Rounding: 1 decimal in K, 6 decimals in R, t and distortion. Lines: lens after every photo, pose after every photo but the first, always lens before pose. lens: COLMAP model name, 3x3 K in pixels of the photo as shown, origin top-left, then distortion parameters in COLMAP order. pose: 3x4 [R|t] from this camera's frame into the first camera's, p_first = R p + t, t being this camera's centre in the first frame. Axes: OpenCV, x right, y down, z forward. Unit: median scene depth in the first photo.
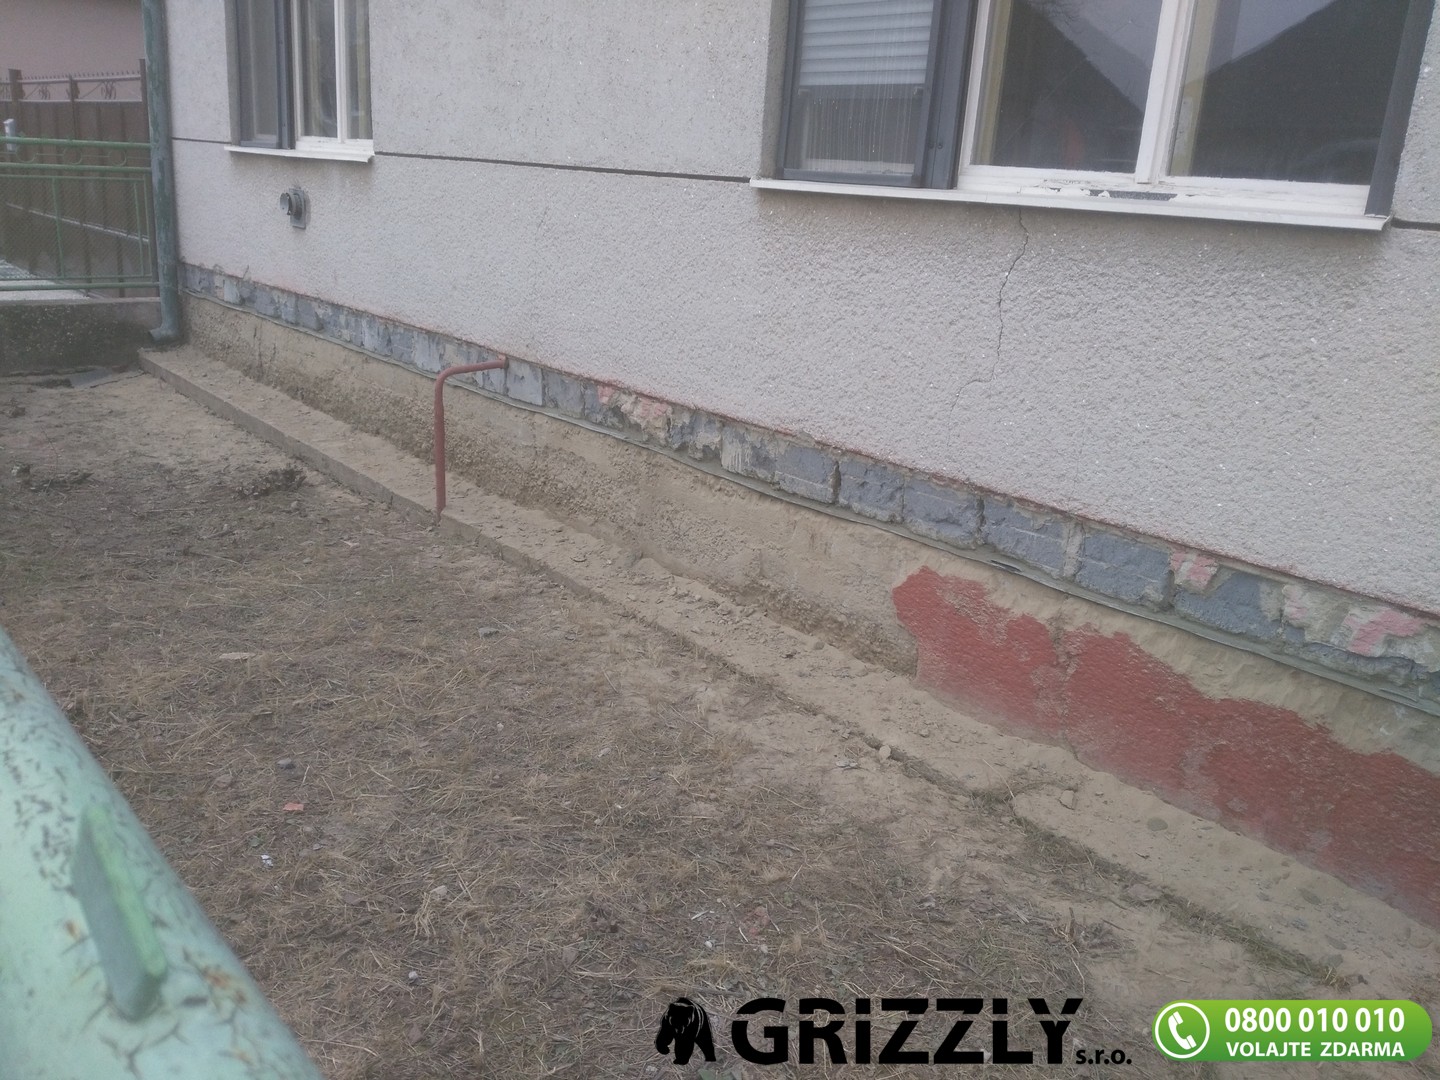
lens RADIAL K [[1149.9, 0, 720.0], [0, 1149.9, 540.0], [0, 0, 1]] dist [0.072342, -0.166416]
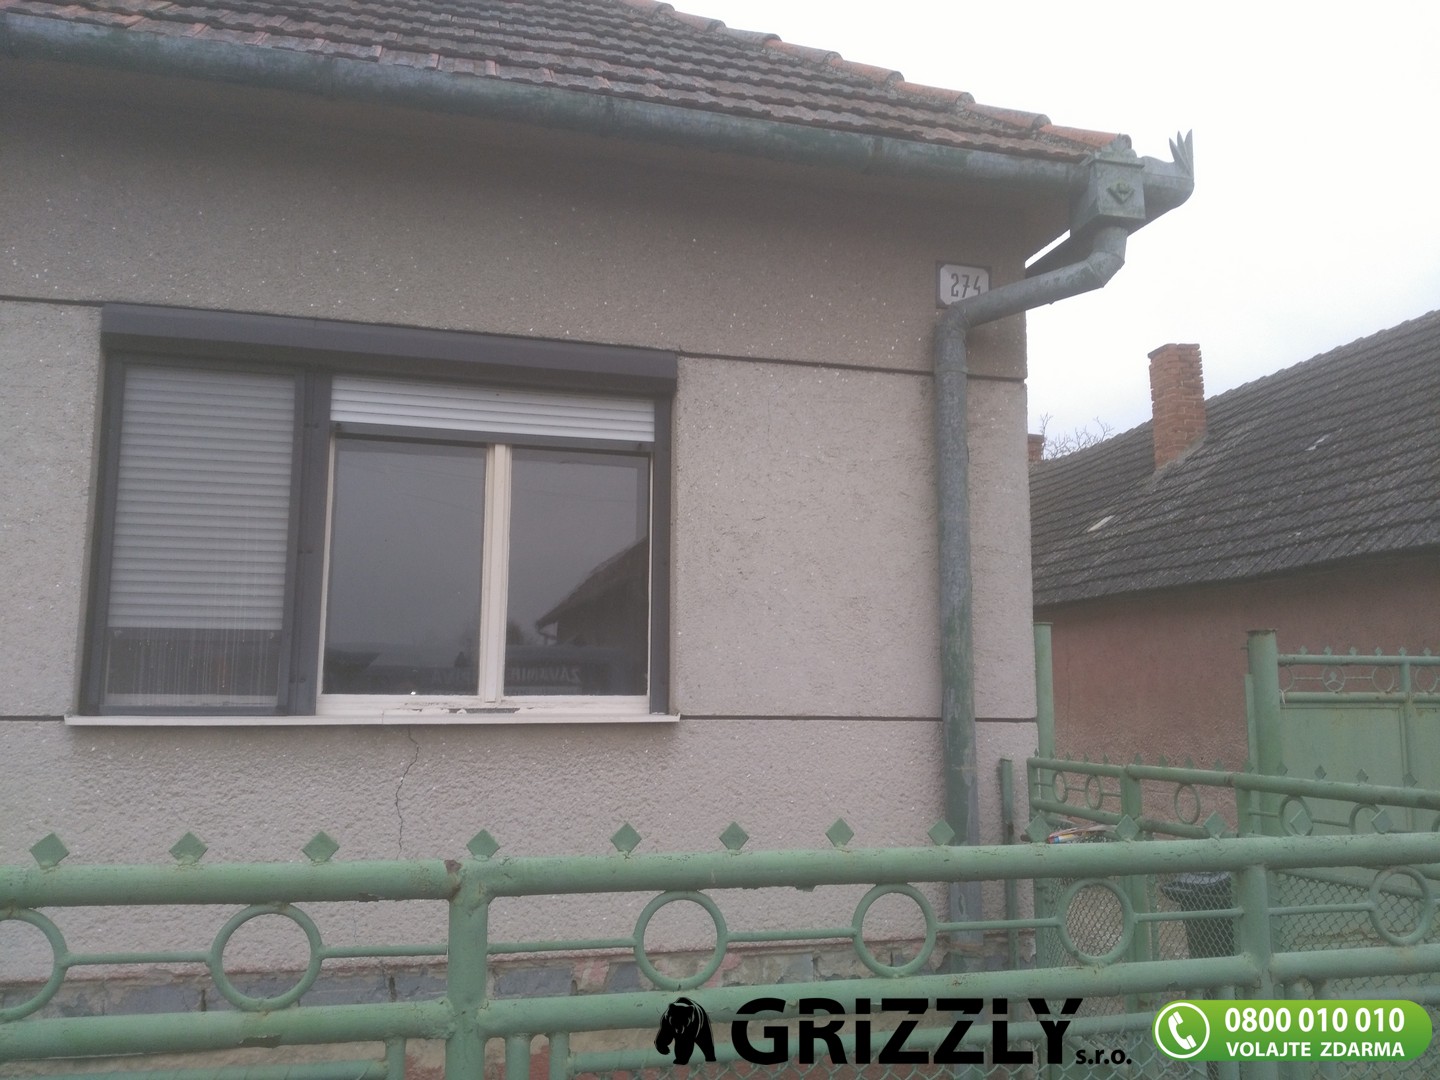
lens RADIAL K [[1149.9, 0, 720.0], [0, 1149.9, 540.0], [0, 0, 1]] dist [0.072342, -0.166416]
pose [[0.466677, 0.067668, 0.881835, -0.694096], [0.291135, 0.929746, -0.225416, -0.089238], [-0.835136, 0.361930, 0.414190, 0.115078]]
